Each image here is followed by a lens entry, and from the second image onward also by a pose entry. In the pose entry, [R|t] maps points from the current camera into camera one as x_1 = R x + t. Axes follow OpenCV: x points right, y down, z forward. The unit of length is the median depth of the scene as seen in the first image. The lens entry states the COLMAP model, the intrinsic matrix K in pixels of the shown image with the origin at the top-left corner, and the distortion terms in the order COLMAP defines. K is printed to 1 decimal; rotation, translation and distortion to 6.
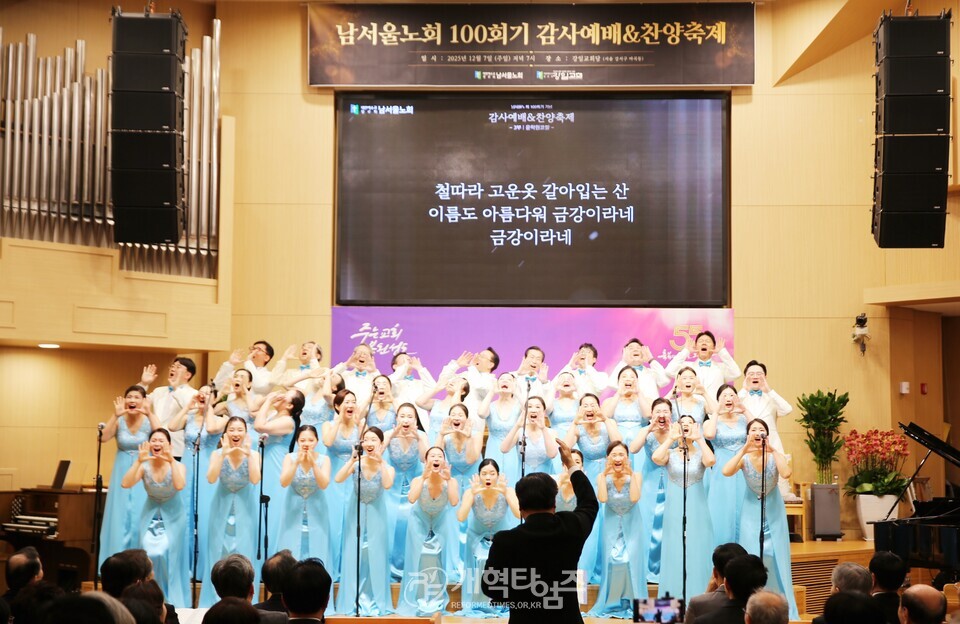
lens RADIAL K [[1650.2, 0, 513.1], [0, 1650.2, 315.6], [0, 0, 1]] dist [0.148214, 0.000000]
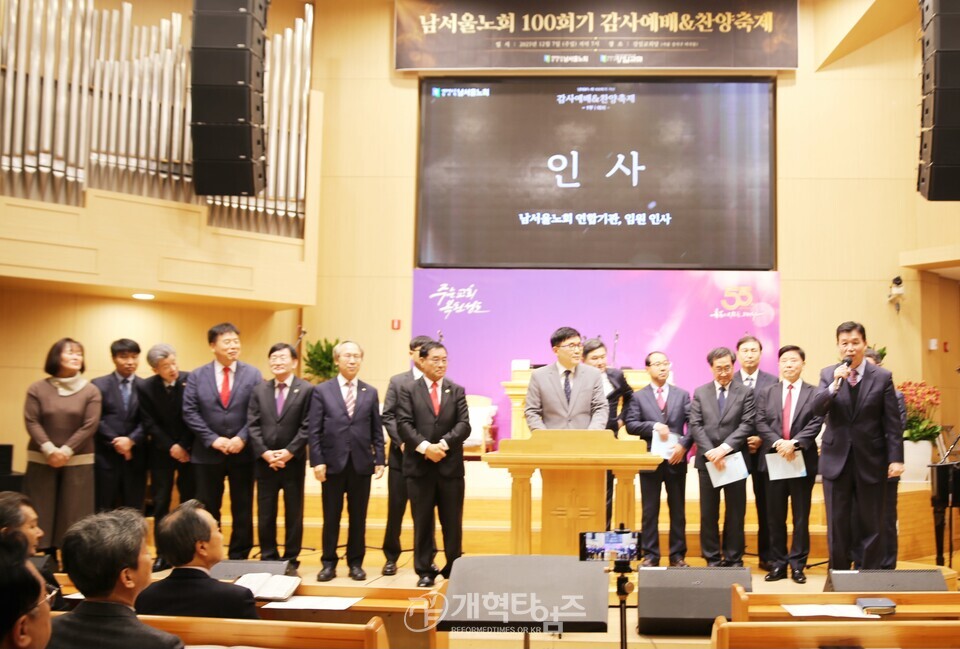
lens RADIAL K [[1023.4, 0, 589.2], [0, 1023.4, 353.8], [0, 0, 1]] dist [-0.052171, 0.000000]
pose [[0.999938, 0.005040, -0.009931, 0.014412], [-0.004919, 0.999913, 0.012206, 0.042119], [0.009991, -0.012156, 0.999876, 0.322137]]
